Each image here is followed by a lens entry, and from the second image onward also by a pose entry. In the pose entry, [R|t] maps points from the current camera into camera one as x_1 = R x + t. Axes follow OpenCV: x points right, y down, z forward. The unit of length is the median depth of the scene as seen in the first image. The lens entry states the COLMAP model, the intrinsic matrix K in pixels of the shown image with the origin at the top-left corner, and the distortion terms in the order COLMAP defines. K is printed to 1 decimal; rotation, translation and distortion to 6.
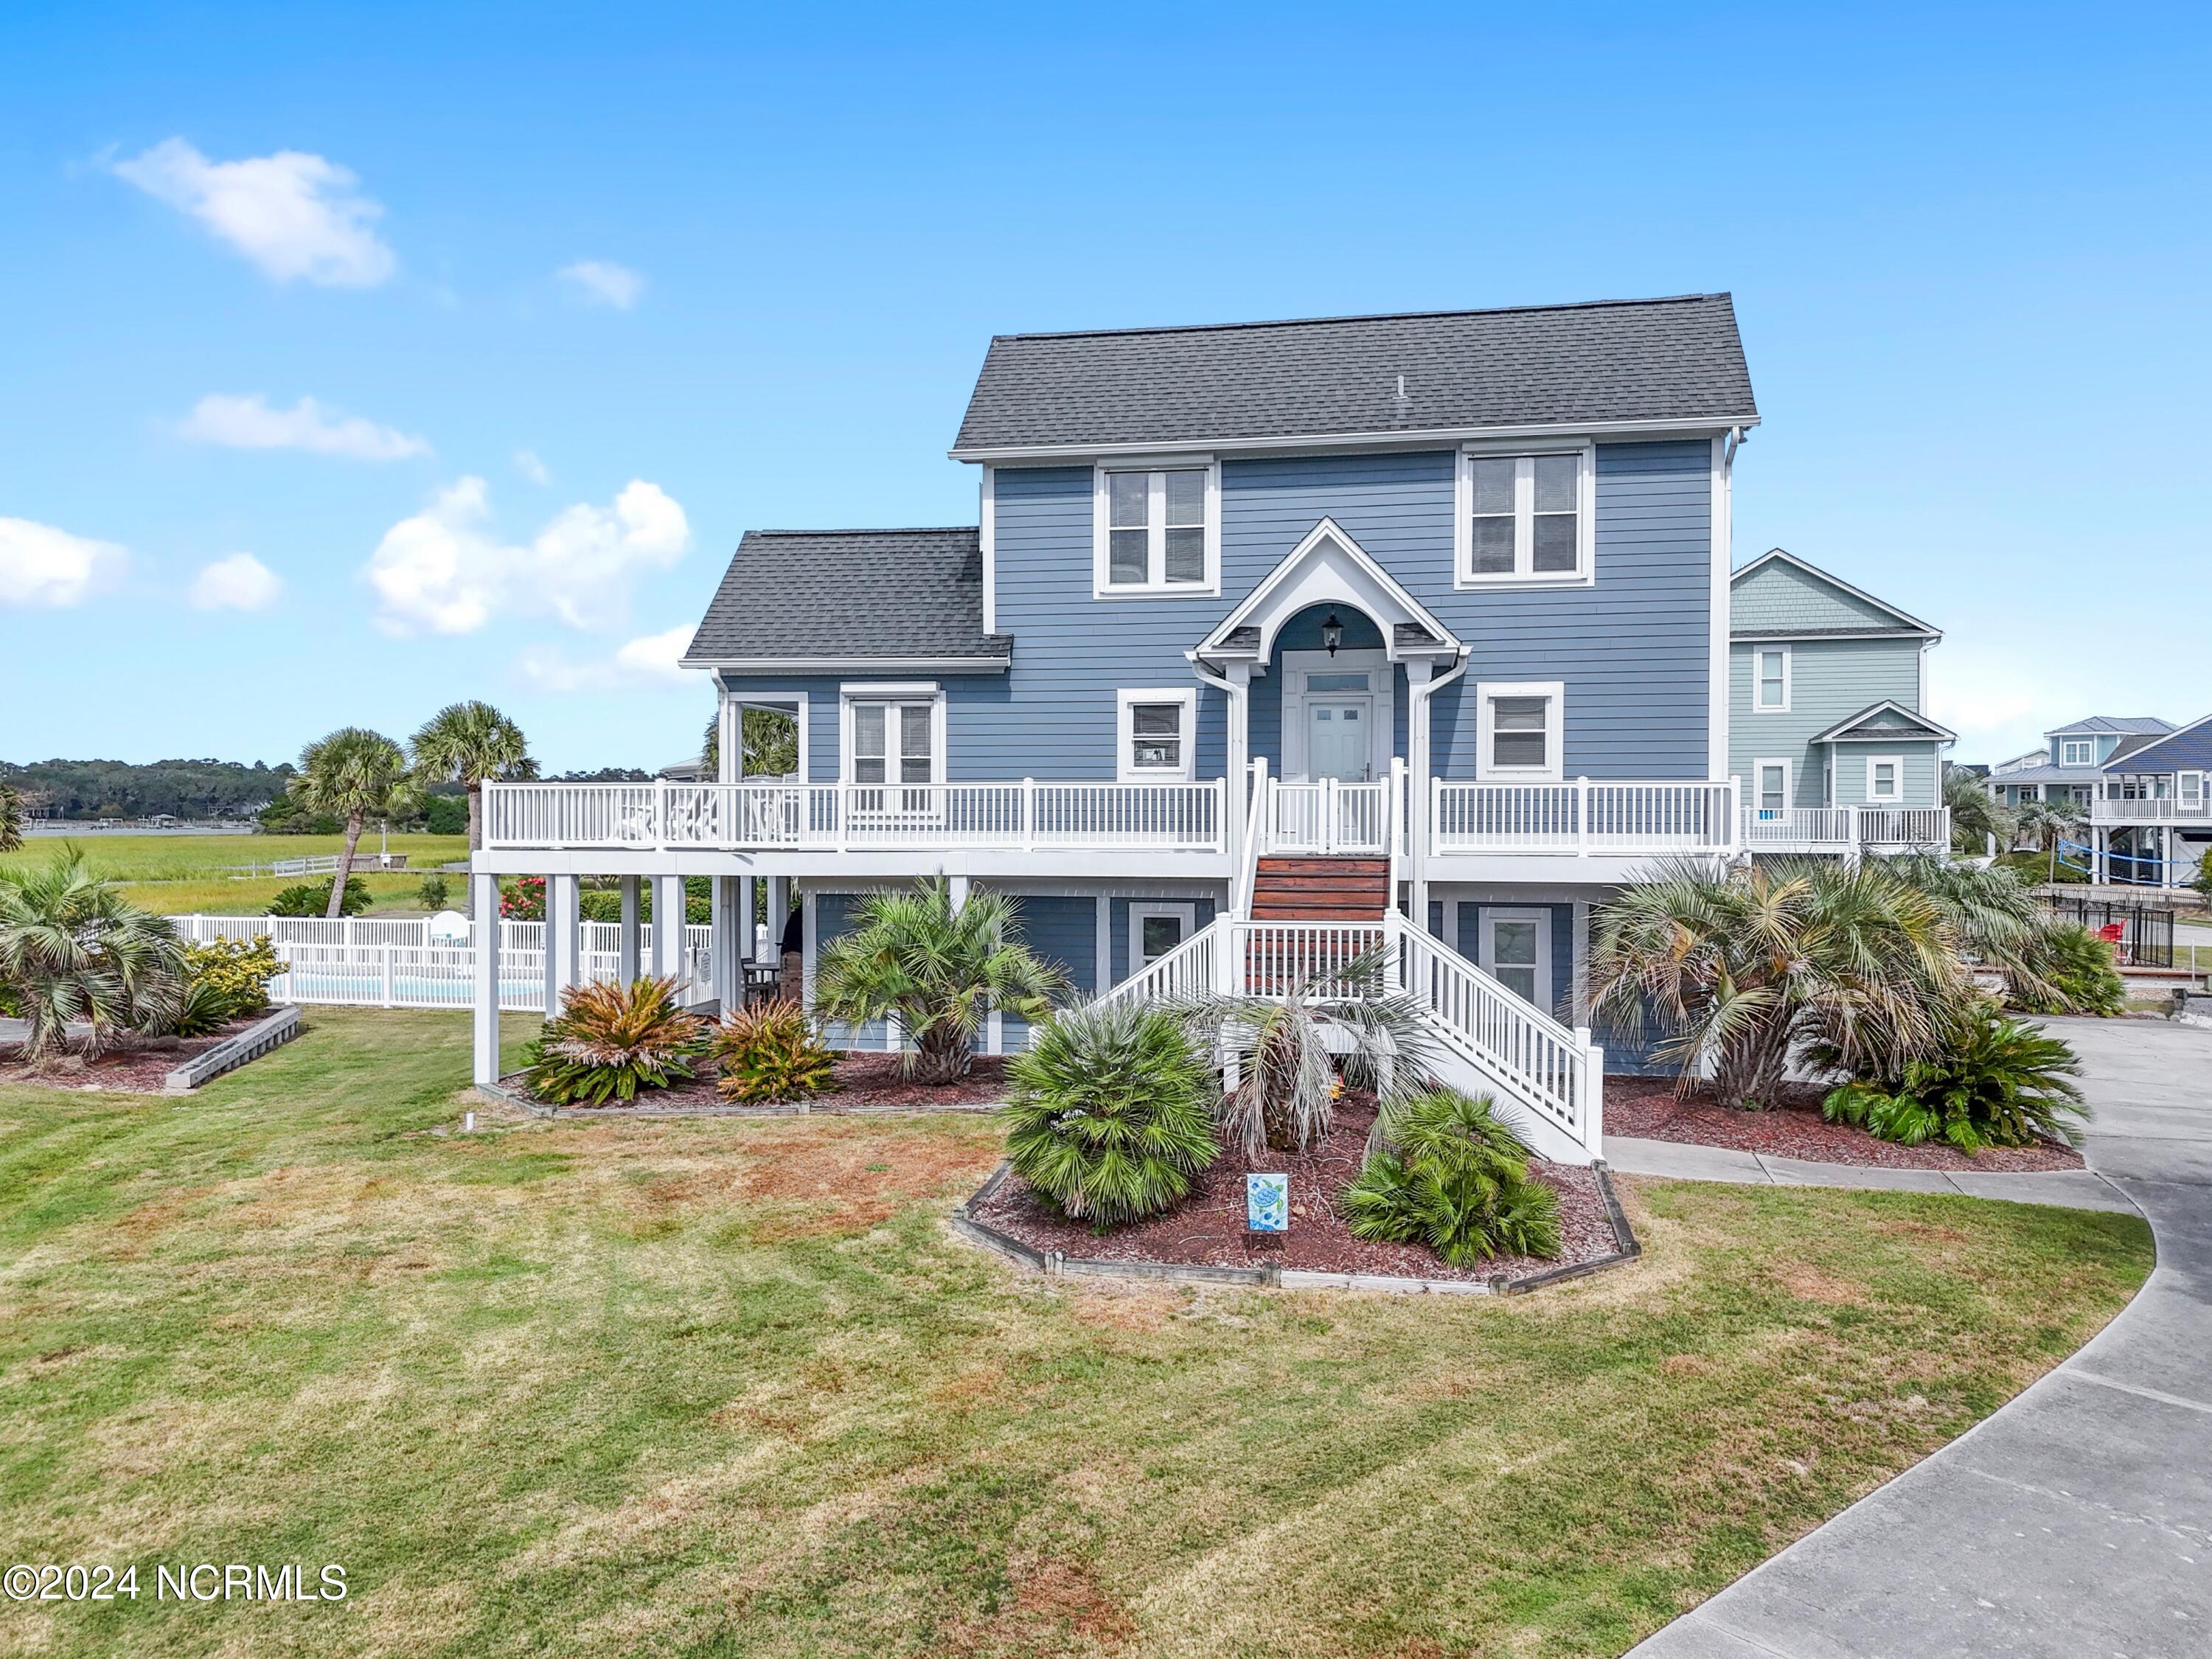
lens RADIAL K [[1612.4, 0, 1109.8], [0, 1612.4, 824.4], [0, 0, 1]] dist [0.069697, -0.059172]
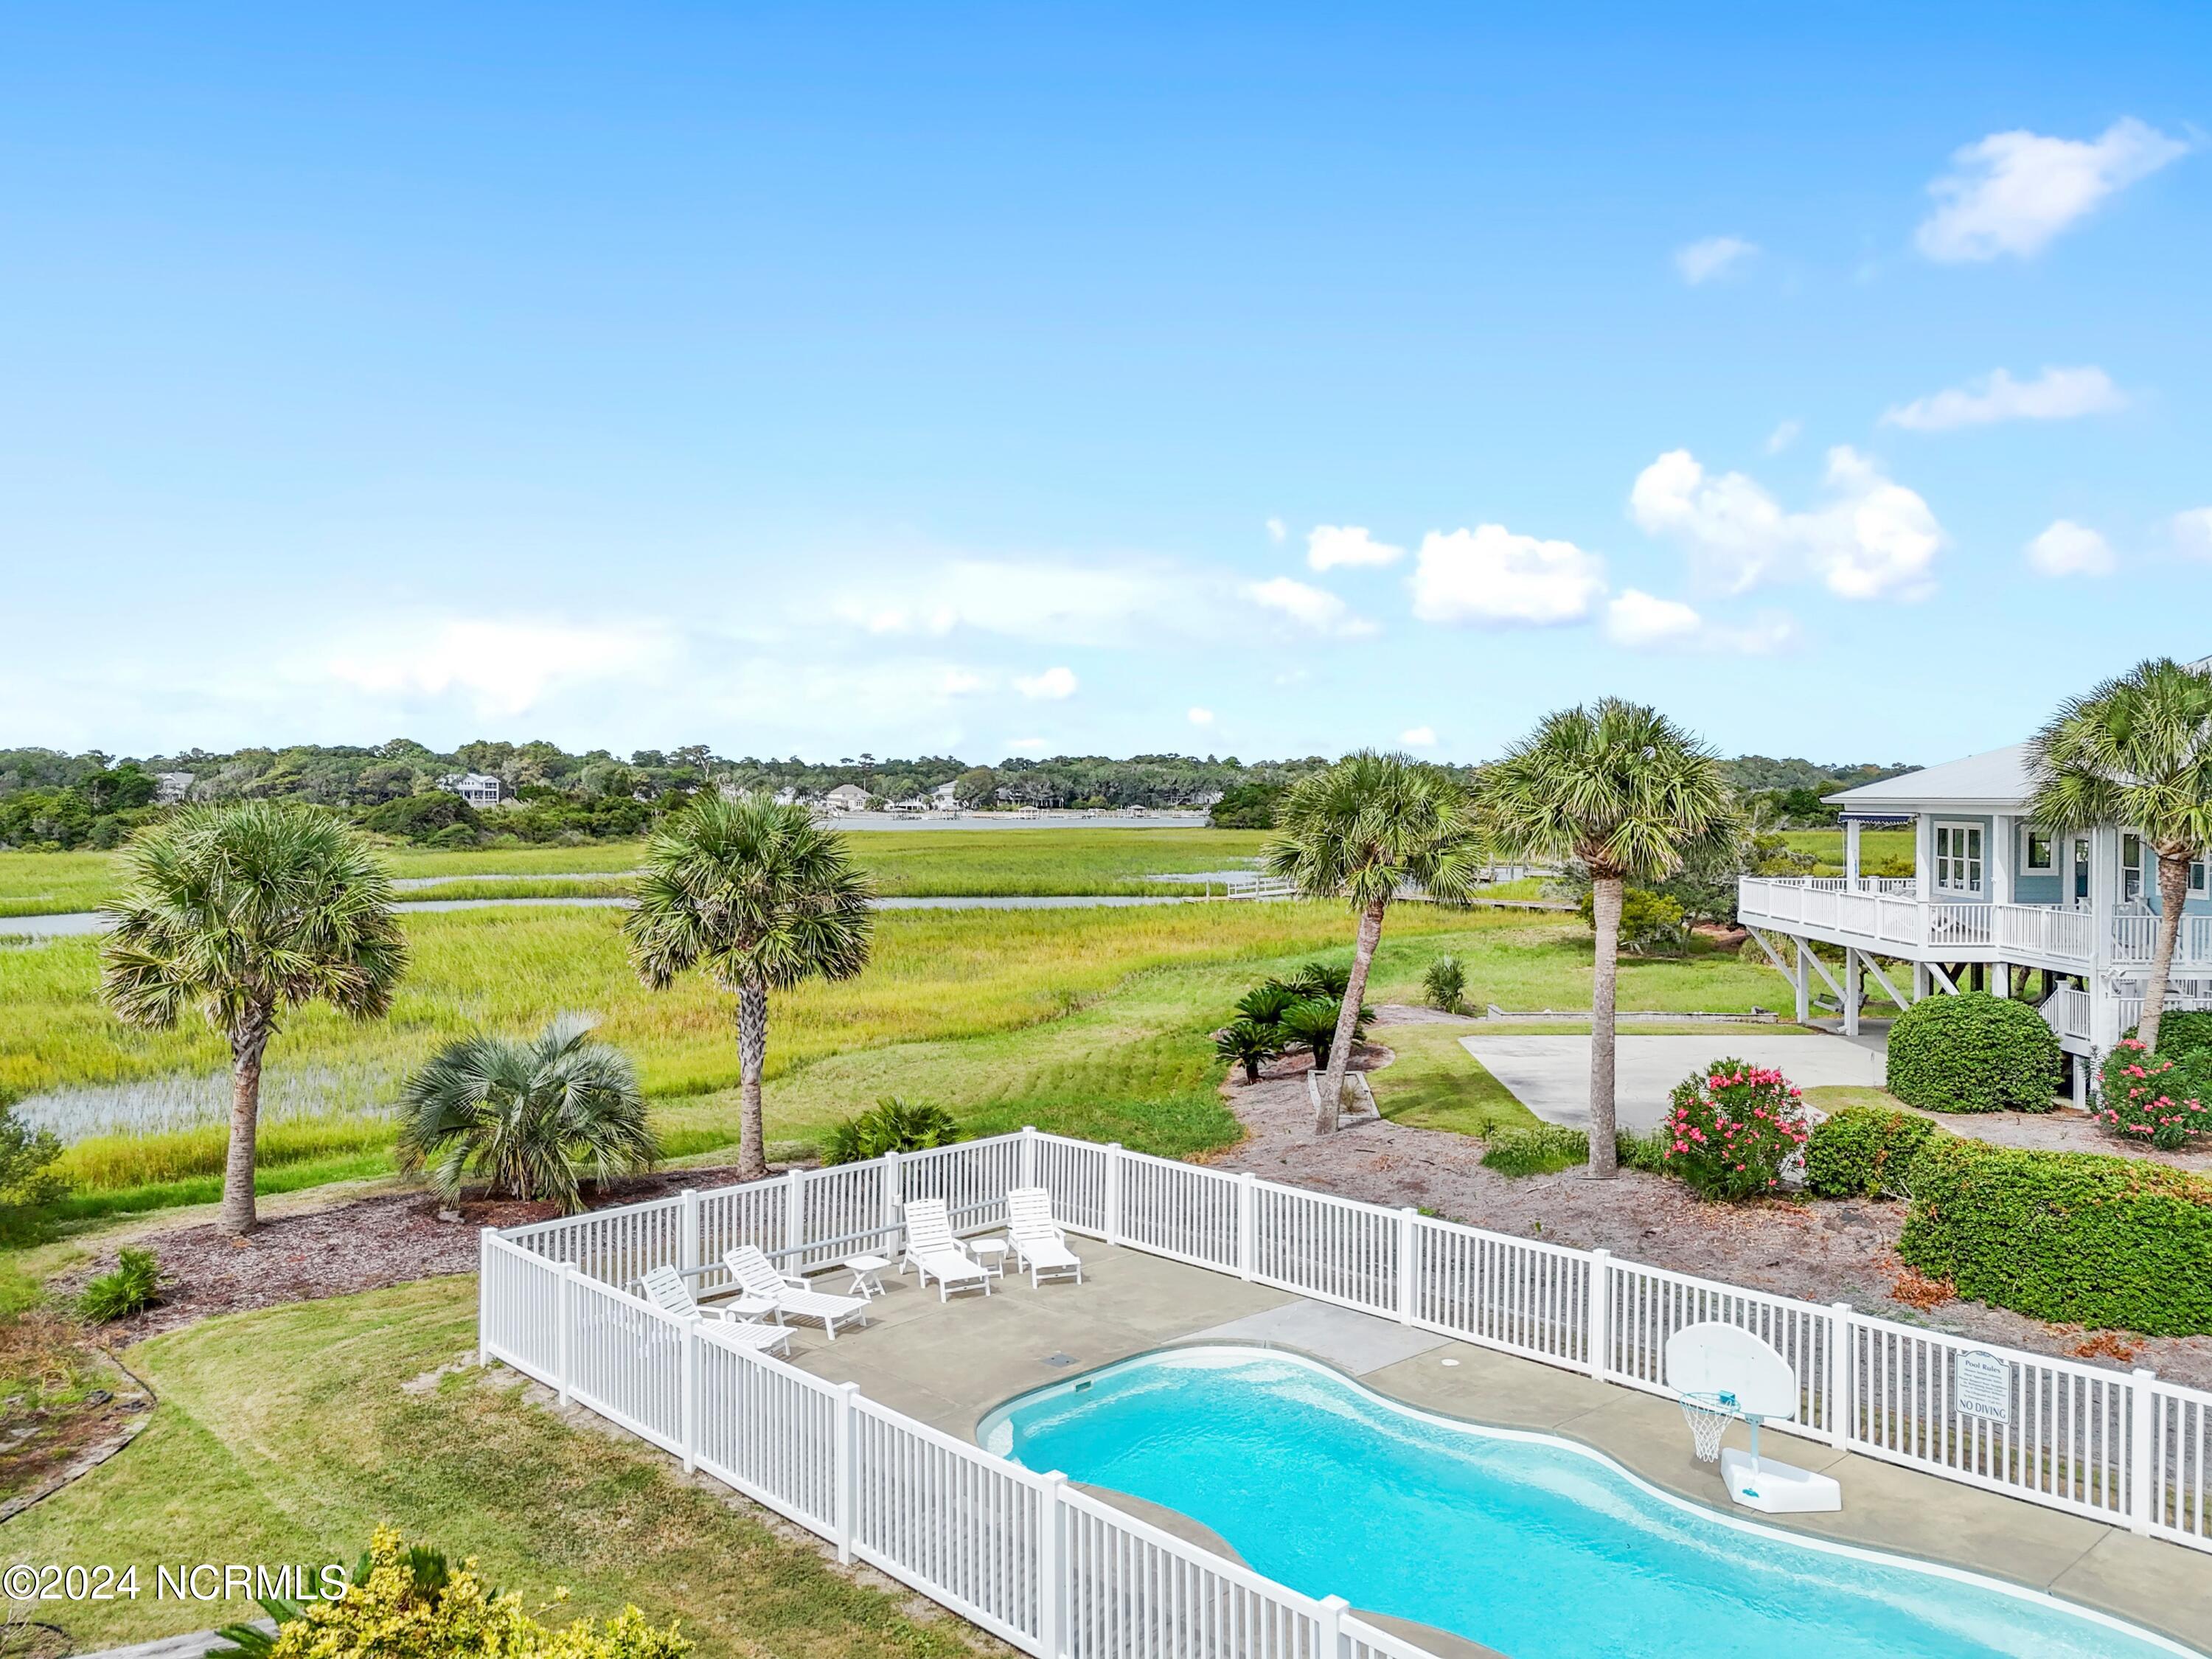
lens RADIAL K [[1612.4, 0, 1109.8], [0, 1612.4, 824.4], [0, 0, 1]] dist [0.069697, -0.059172]
pose [[0.856774, 0.008708, -0.515619, -0.687365], [-0.004105, 0.999941, 0.010067, -0.105107], [0.515676, -0.006509, 0.856759, 1.298439]]
